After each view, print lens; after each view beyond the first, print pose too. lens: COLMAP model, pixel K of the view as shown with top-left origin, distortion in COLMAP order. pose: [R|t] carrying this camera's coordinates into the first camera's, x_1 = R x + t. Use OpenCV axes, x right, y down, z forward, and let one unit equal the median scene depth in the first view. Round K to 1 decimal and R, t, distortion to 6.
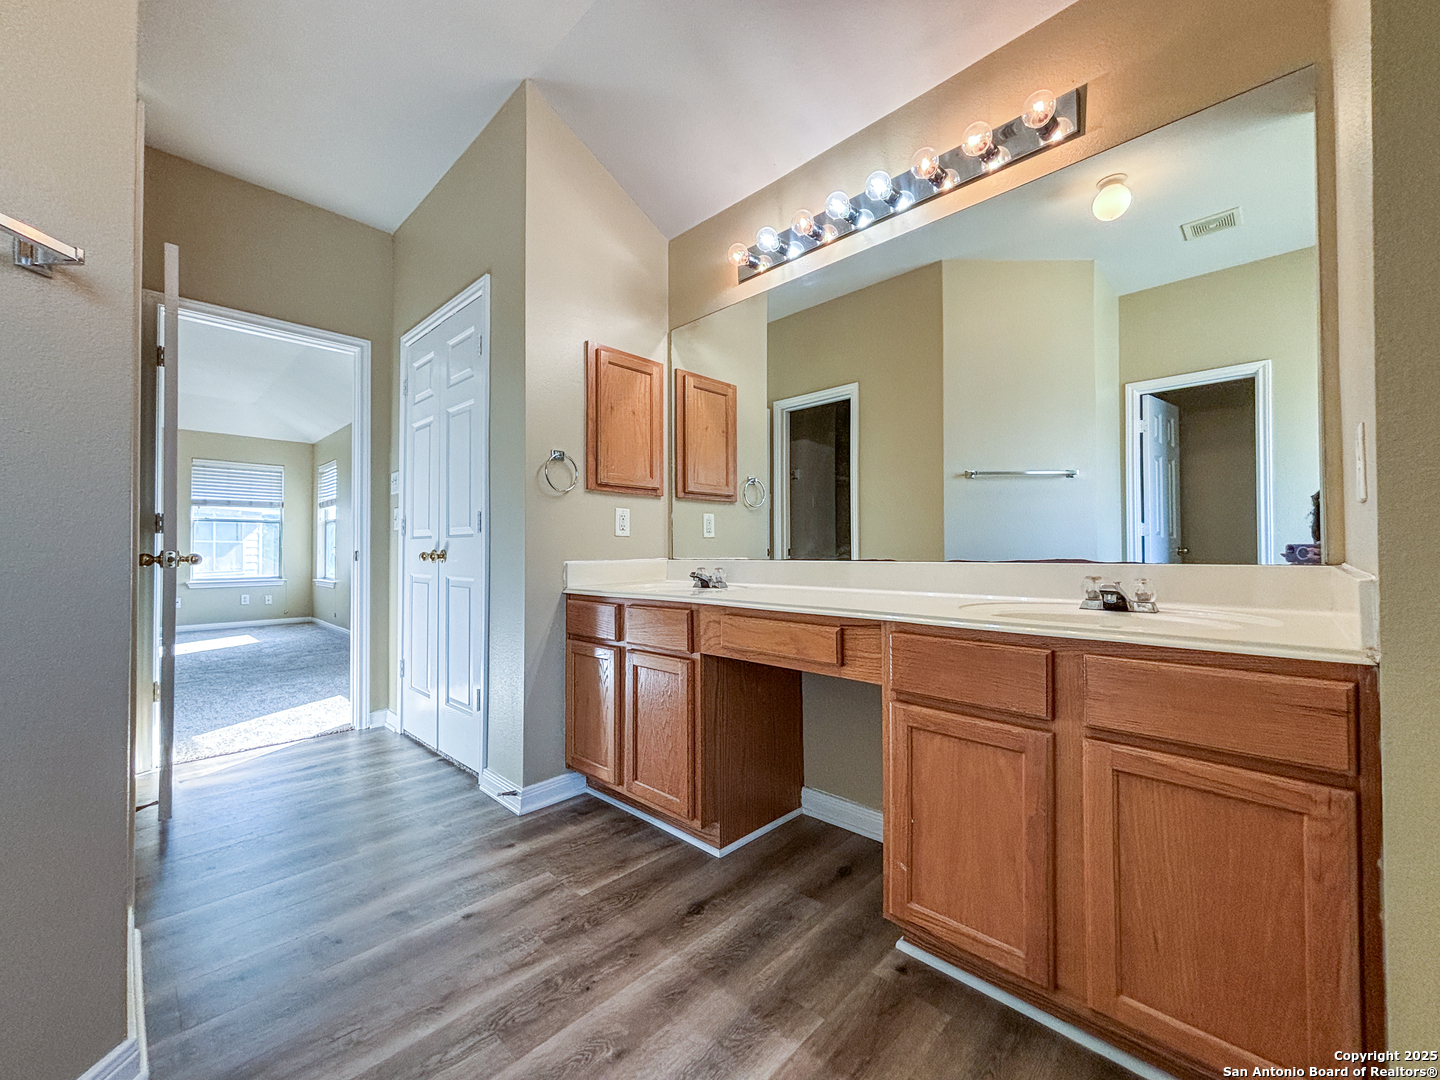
lens RADIAL K [[577.2, 0, 720.7], [0, 577.2, 539.9], [0, 0, 1]] dist [0.002550, -0.001136]
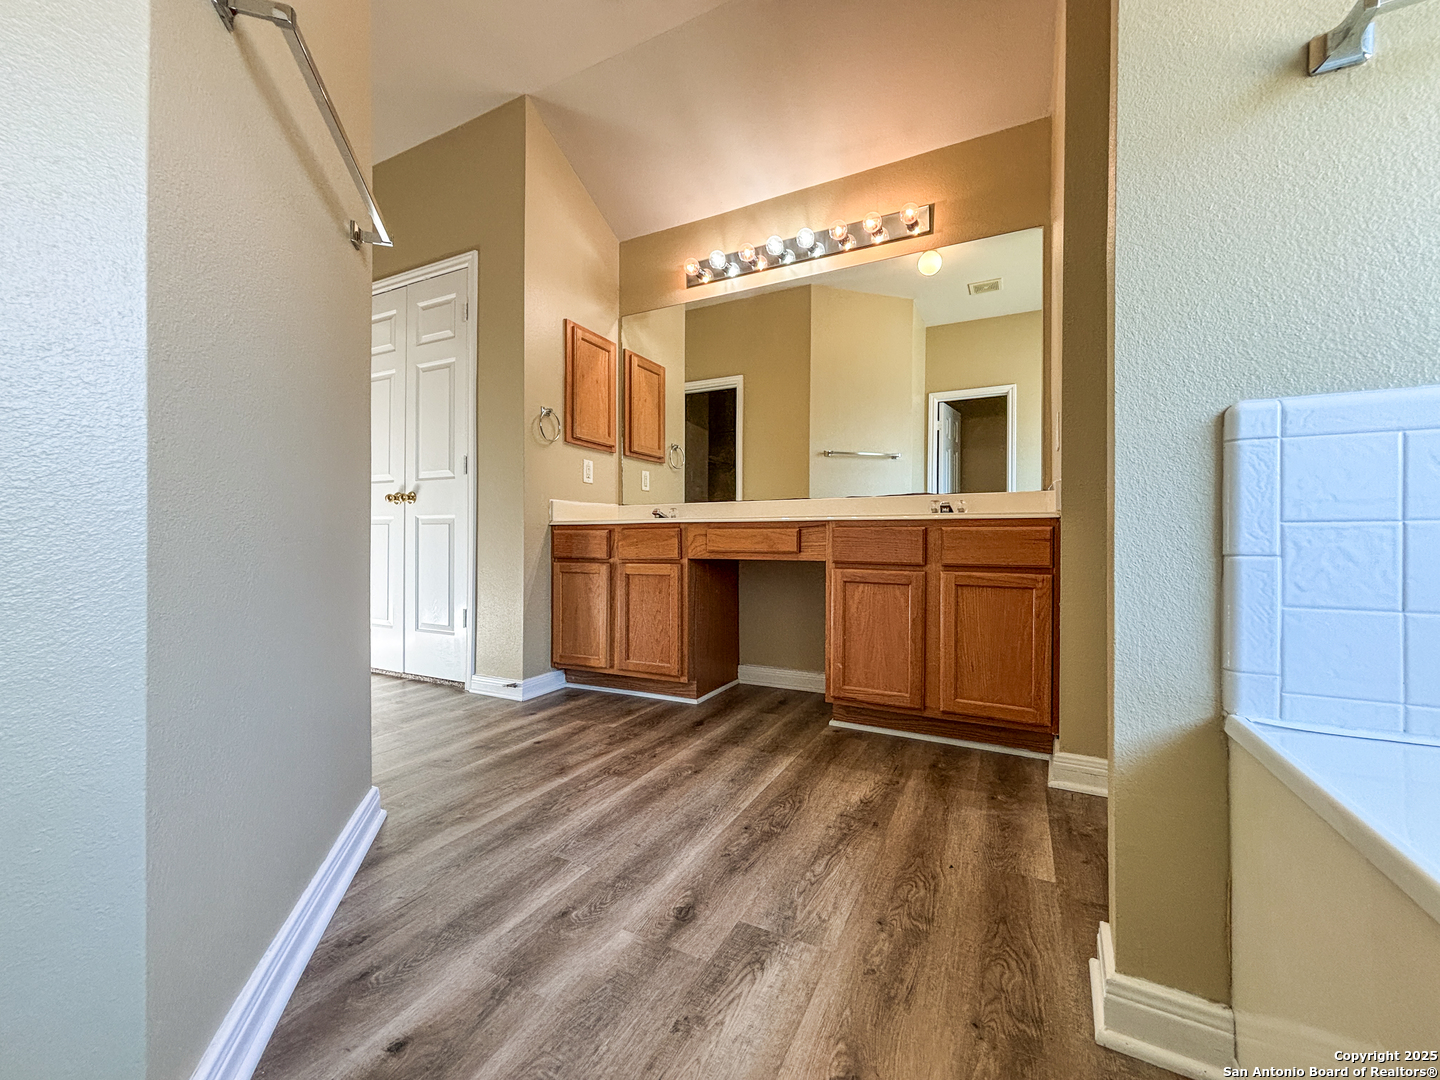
lens RADIAL K [[577.2, 0, 720.0], [0, 577.2, 540.9], [0, 0, 1]] dist [0.002550, -0.001136]
pose [[0.955515, 0.005305, 0.294896, -0.331151], [-0.010986, 0.999785, 0.017611, 0.115706], [-0.294739, -0.020067, 0.955367, -0.316299]]
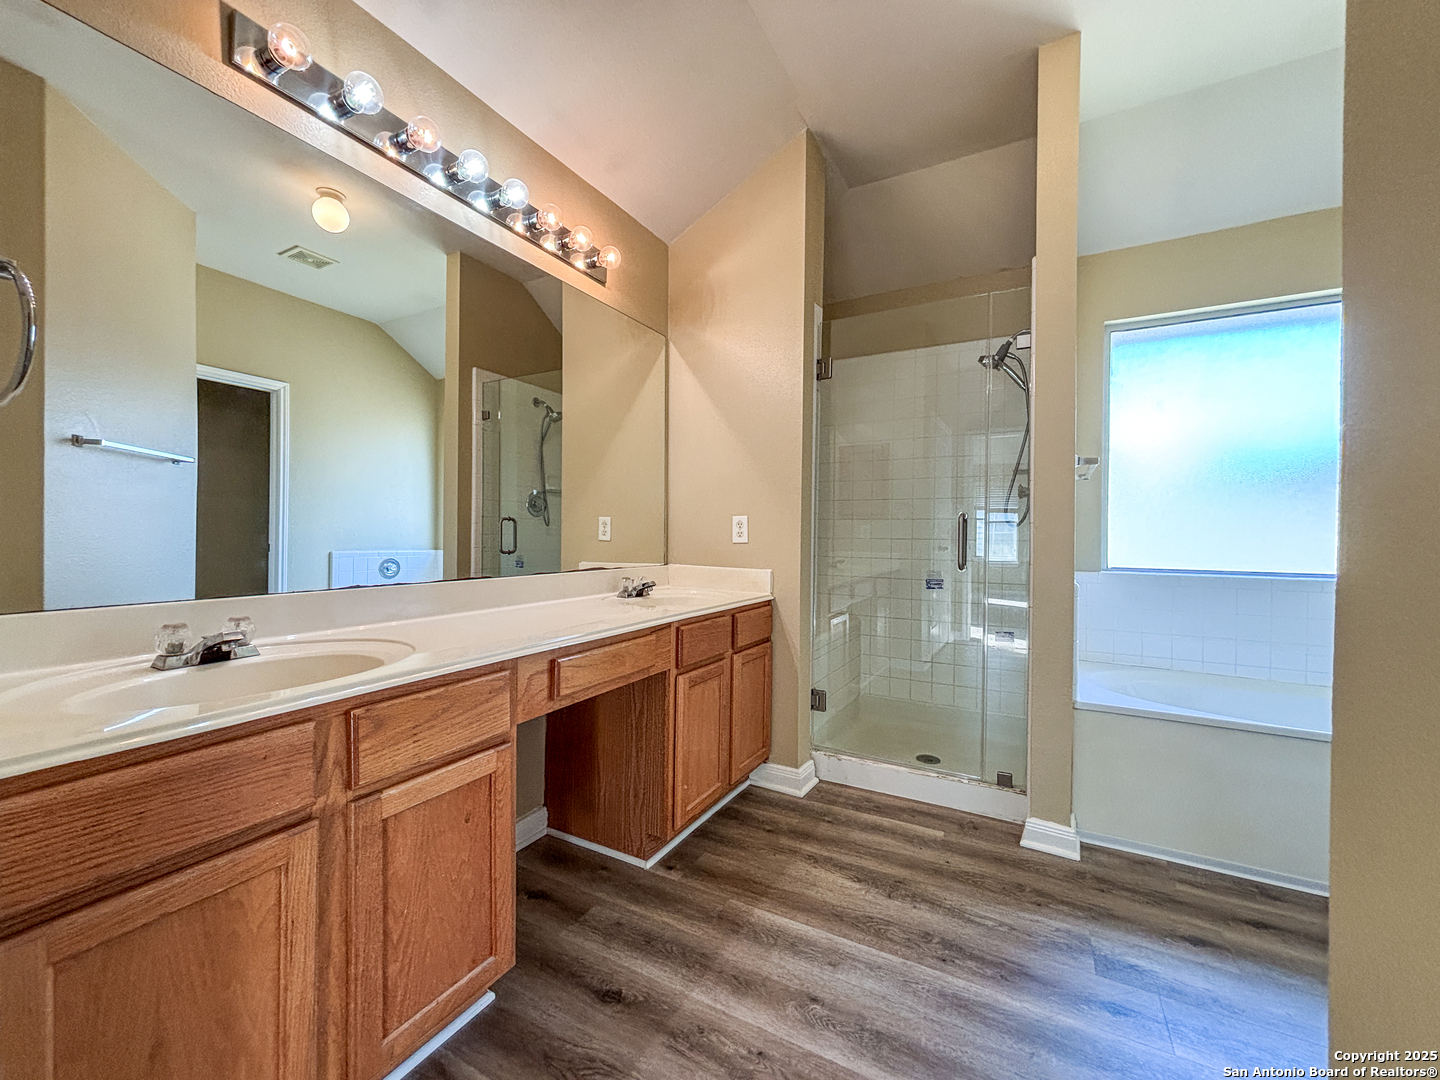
lens RADIAL K [[577.2, 0, 720.0], [0, 577.2, 536.1], [0, 0, 1]] dist [0.002550, -0.001136]
pose [[-0.265159, 0.001523, 0.964203, -0.715009], [-0.025302, 0.999643, -0.008537, -0.033499], [-0.963873, -0.026659, -0.265026, 0.852531]]
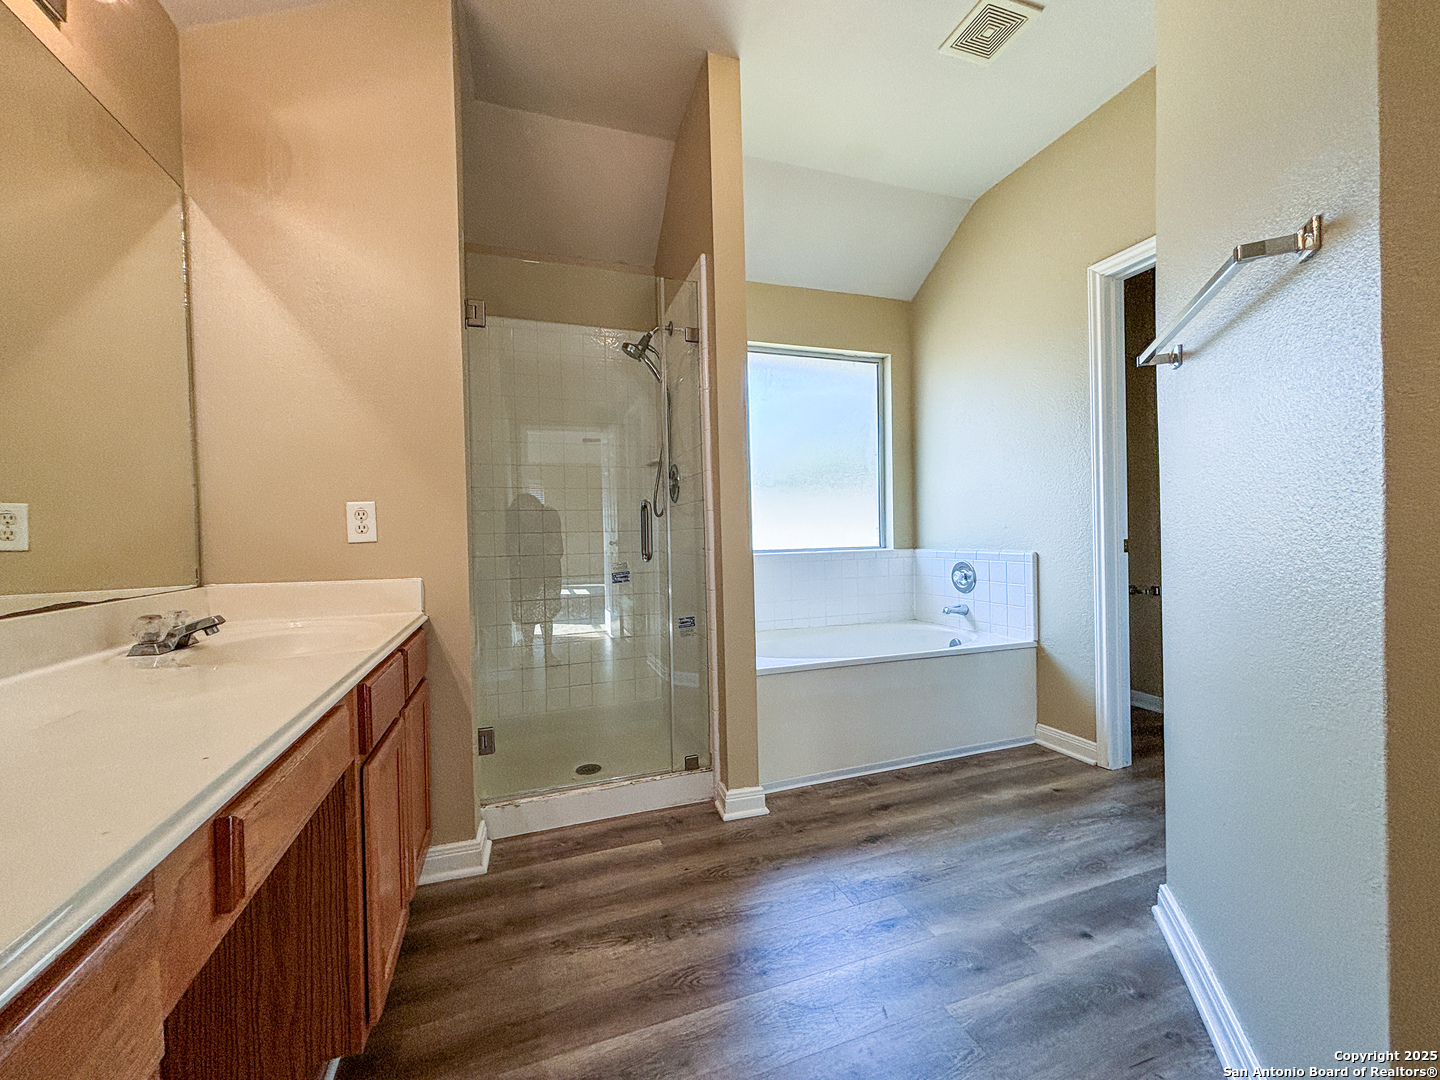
lens RADIAL K [[577.2, 0, 720.2], [0, 577.2, 538.0], [0, 0, 1]] dist [0.002550, -0.001136]
pose [[-0.895122, 0.021681, 0.445295, -0.349859], [0.020332, 0.999763, -0.007807, -0.019138], [-0.445358, 0.002066, -0.895350, 1.004297]]
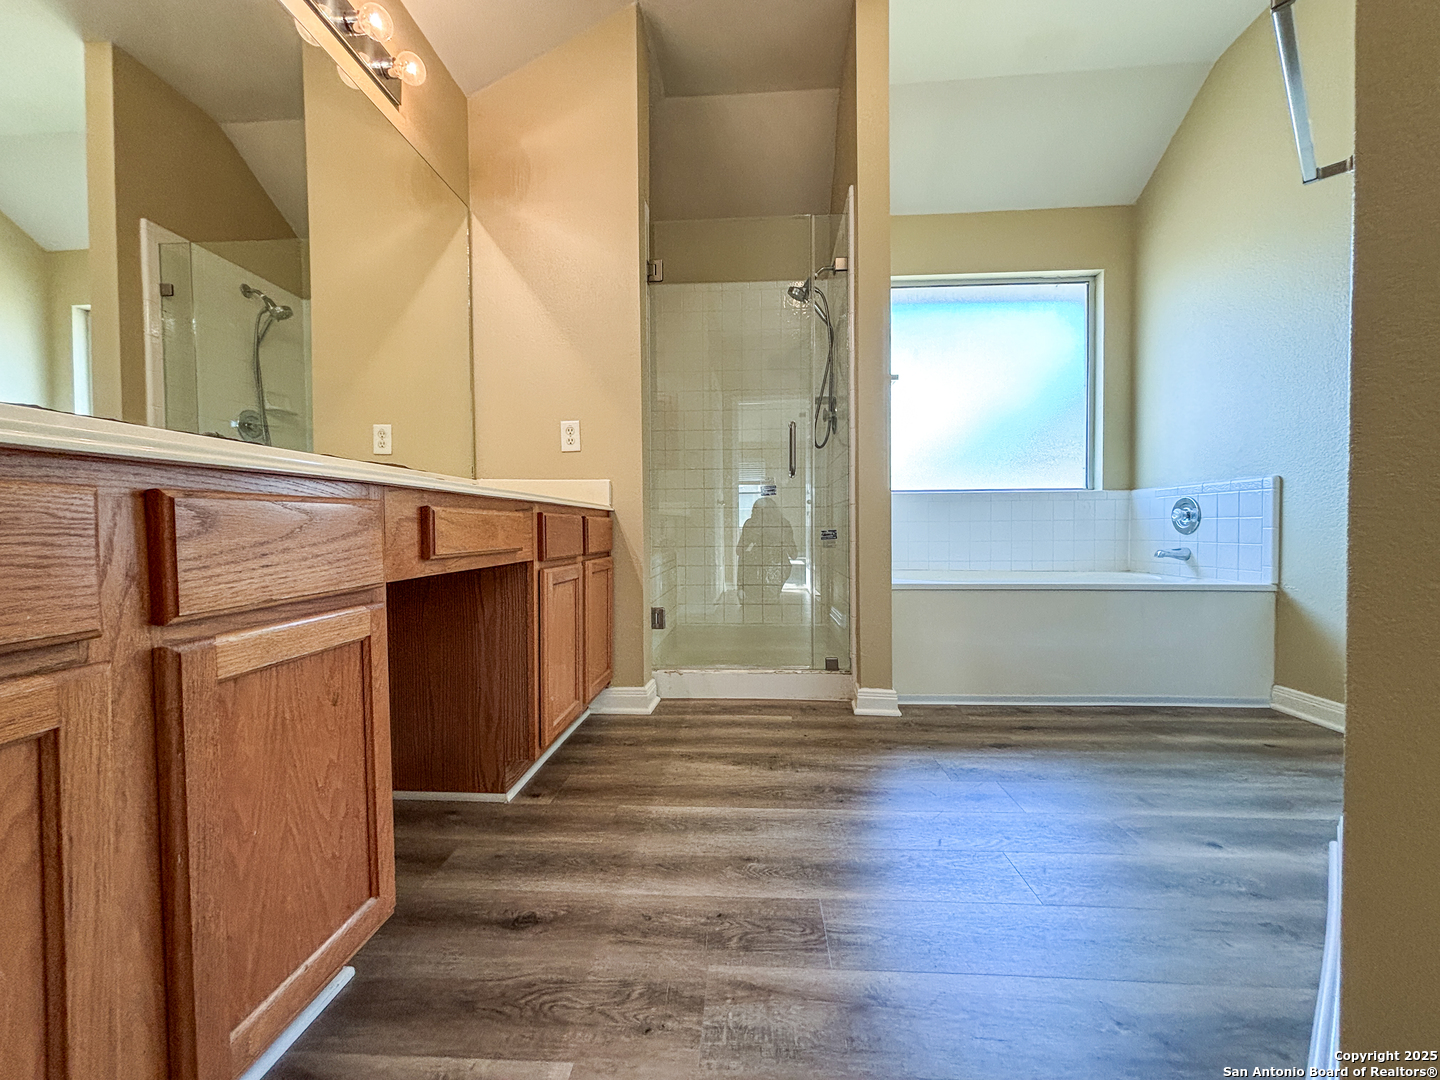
lens RADIAL K [[577.2, 0, 720.5], [0, 577.2, 535.7], [0, 0, 1]] dist [0.002550, -0.001136]
pose [[-0.650603, -0.002085, 0.759415, -0.560624], [-0.001092, 0.999998, 0.001810, 0.137803], [-0.759417, 0.000348, -0.650604, 0.992550]]
